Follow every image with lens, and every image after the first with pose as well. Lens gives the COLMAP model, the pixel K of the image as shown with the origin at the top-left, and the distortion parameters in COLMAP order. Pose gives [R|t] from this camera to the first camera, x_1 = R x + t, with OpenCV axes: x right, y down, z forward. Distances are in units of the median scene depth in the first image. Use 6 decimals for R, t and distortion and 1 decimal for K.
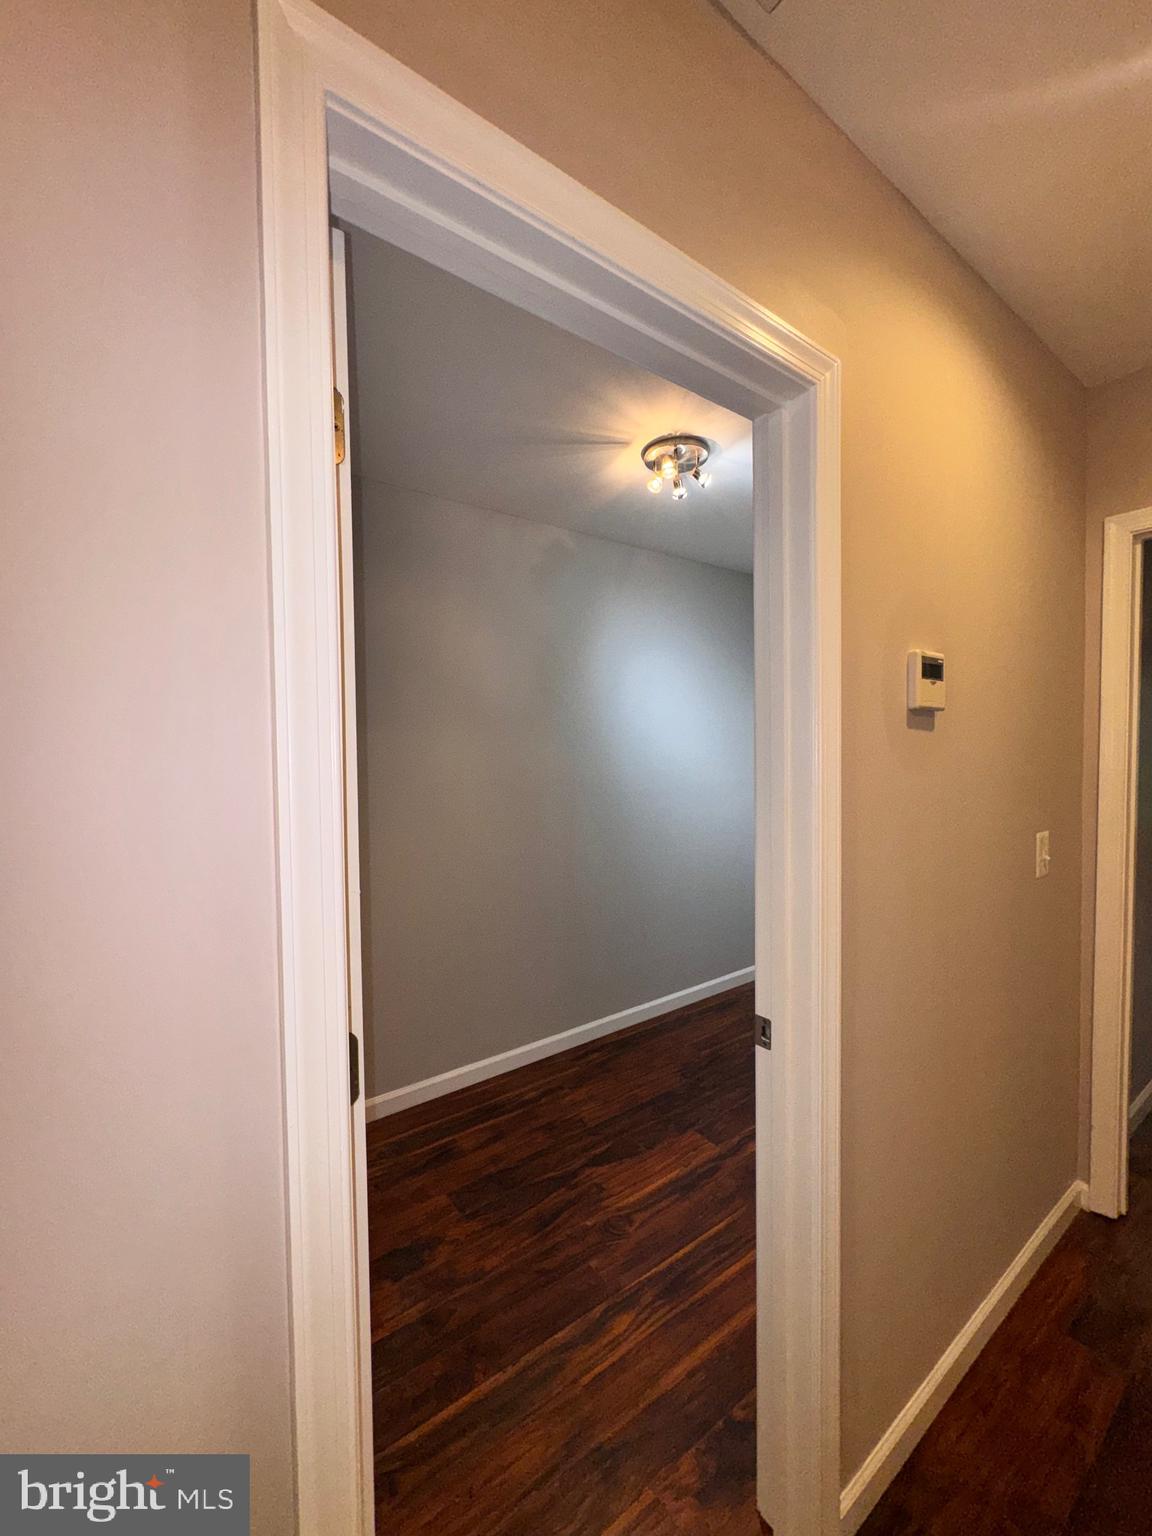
lens RADIAL K [[620.7, 0, 576.0], [0, 620.7, 768.0], [0, 0, 1]] dist [0.000586, -0.000059]
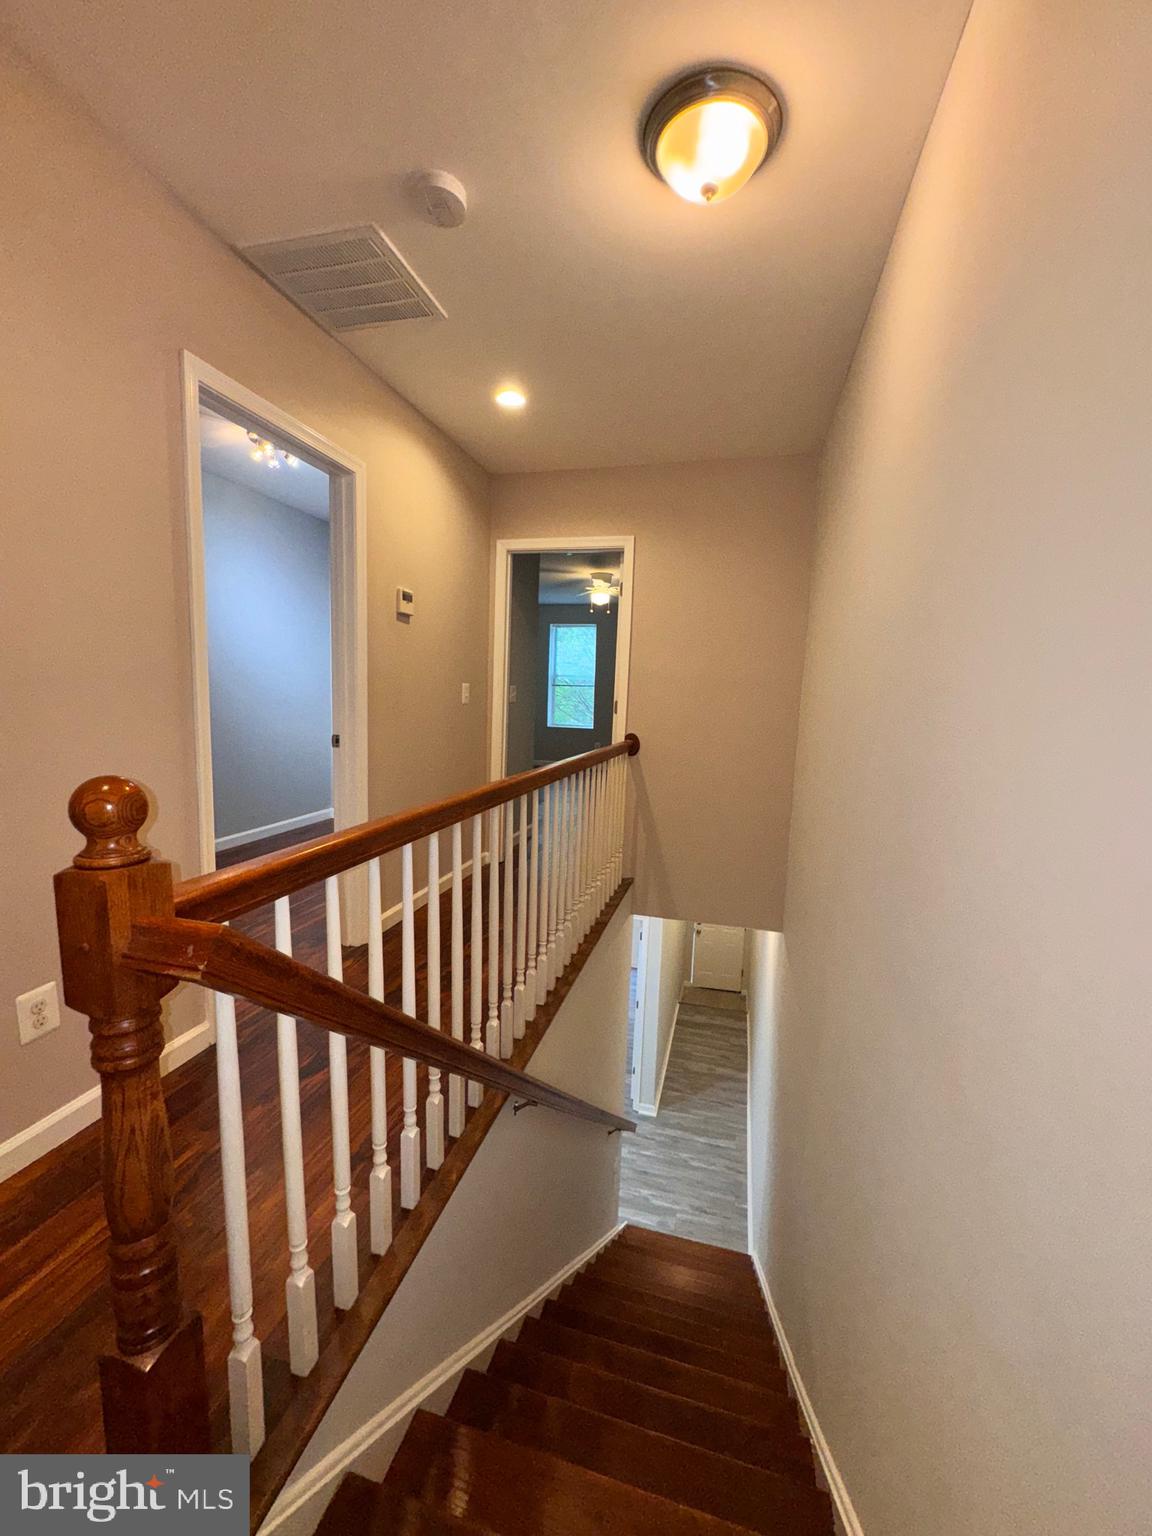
lens RADIAL K [[620.7, 0, 576.0], [0, 620.7, 768.0], [0, 0, 1]] dist [0.000586, -0.000059]
pose [[0.784797, -0.035090, 0.618759, -0.394781], [-0.023936, 0.995935, 0.086839, 0.261042], [-0.619291, -0.082962, 0.780766, -1.257909]]
